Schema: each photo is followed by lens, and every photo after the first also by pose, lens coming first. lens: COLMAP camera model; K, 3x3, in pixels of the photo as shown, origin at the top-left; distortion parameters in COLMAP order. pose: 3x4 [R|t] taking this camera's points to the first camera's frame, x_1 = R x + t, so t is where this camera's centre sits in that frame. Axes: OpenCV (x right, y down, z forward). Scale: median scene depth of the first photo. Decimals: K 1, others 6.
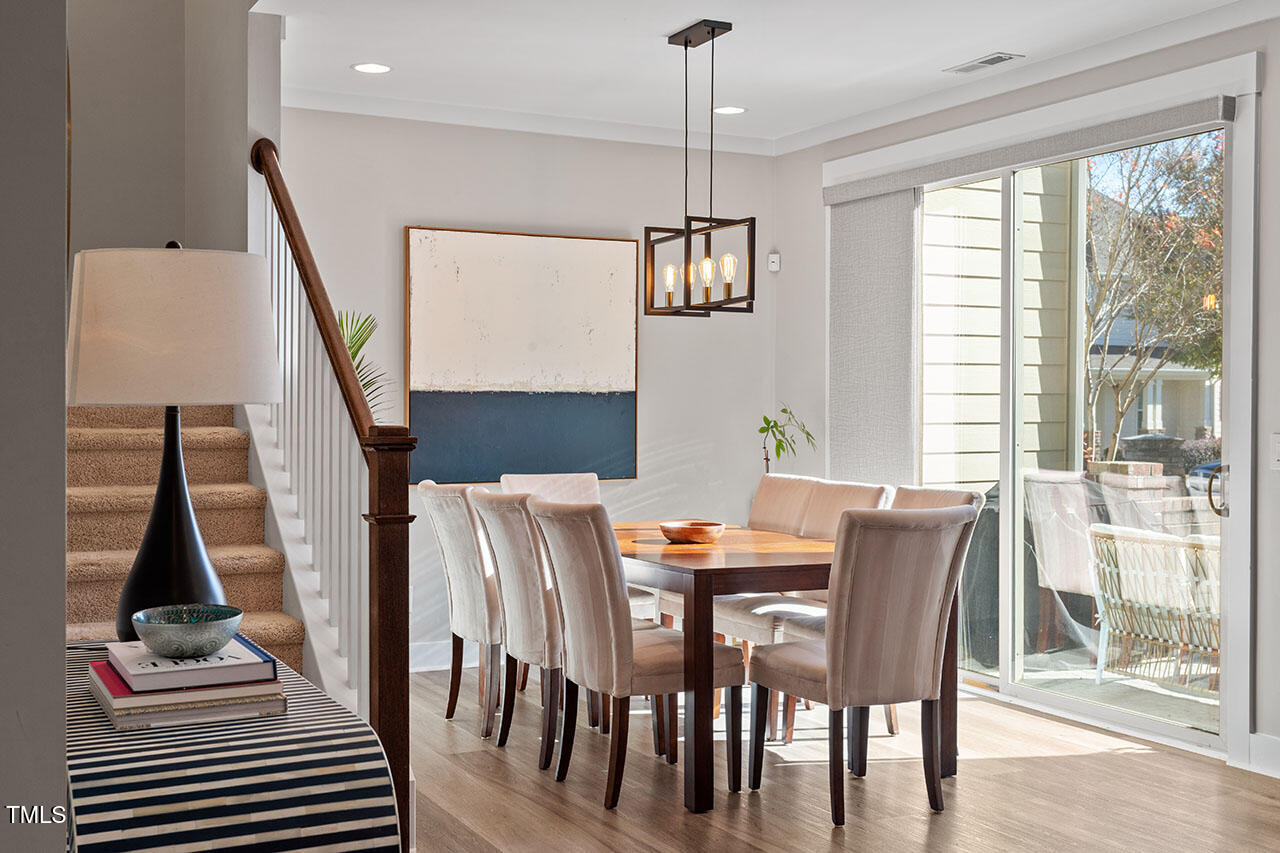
lens RADIAL K [[1430.8, 0, 632.7], [0, 1430.8, 428.8], [0, 0, 1]] dist [0.009381, 0.000000]
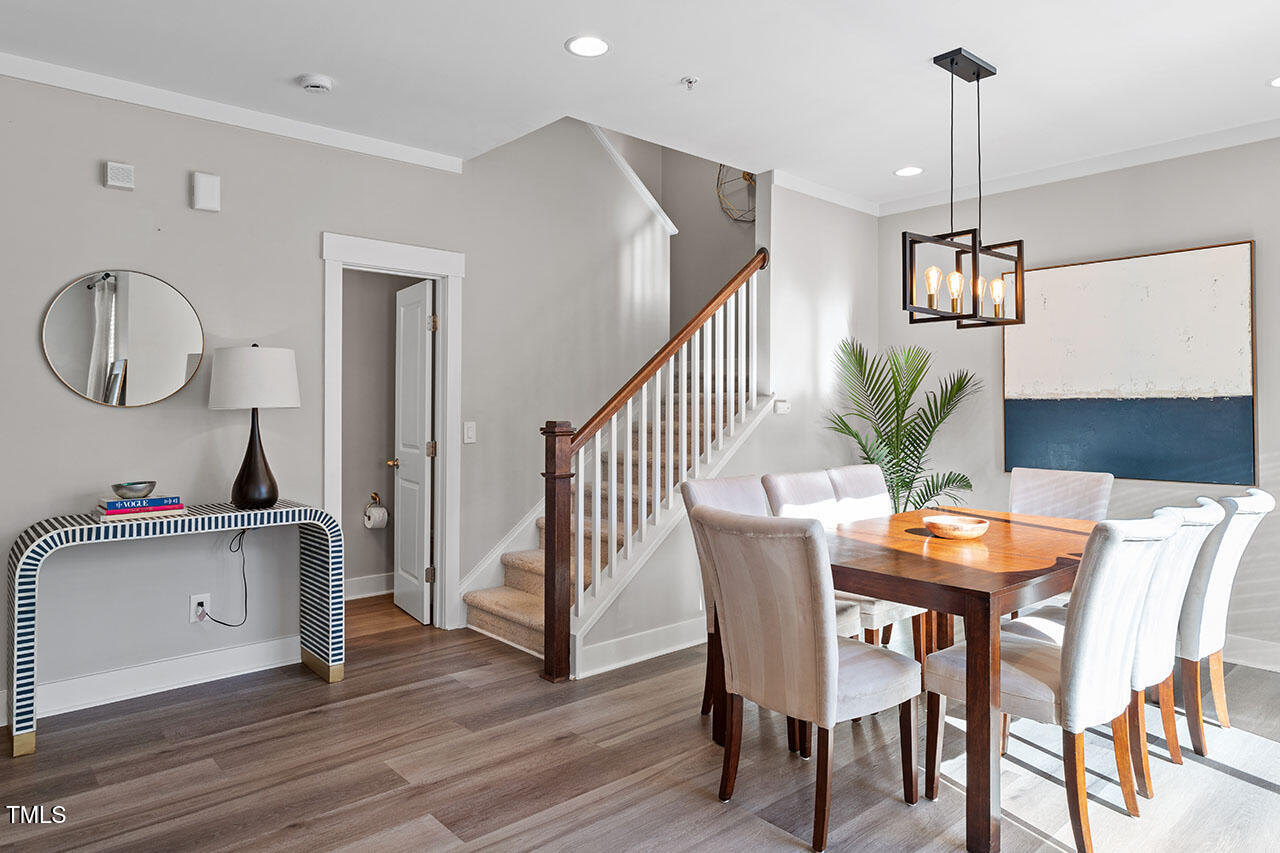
lens RADIAL K [[775.4, 0, 635.3], [0, 775.4, 412.6], [0, 0, 1]] dist [-0.007855, -0.000653]
pose [[0.253011, 0.001066, -0.967463, 0.487838], [-0.015959, 0.999868, -0.003072, -0.007683], [0.967332, 0.016217, 0.252995, 0.557568]]
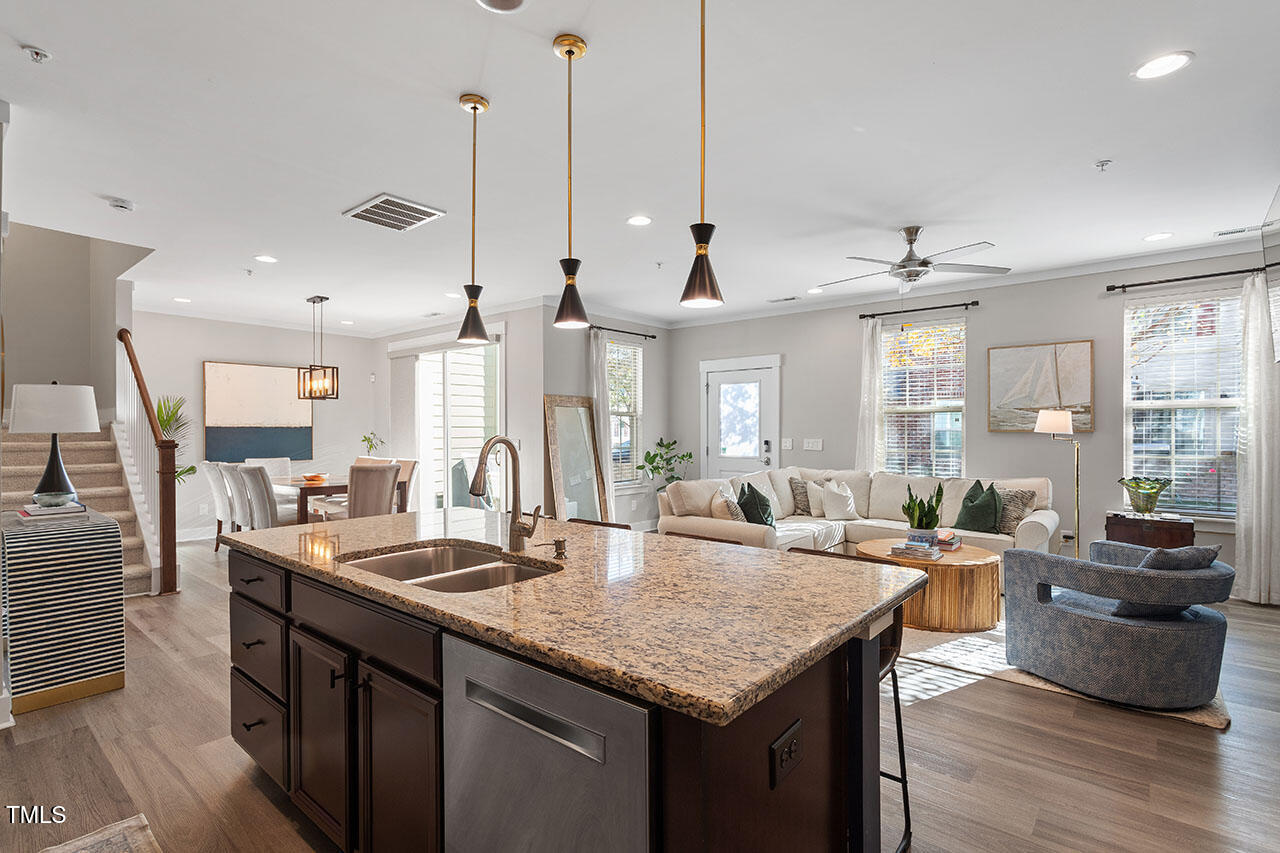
lens RADIAL K [[607.5, 0, 632.5], [0, 607.5, 435.0], [0, 0, 1]] dist [0.000962, -0.000140]
pose [[0.923602, -0.008599, 0.383257, 0.142183], [0.011982, 0.999907, -0.006441, 0.004689], [-0.383166, 0.010541, 0.923619, -0.302486]]
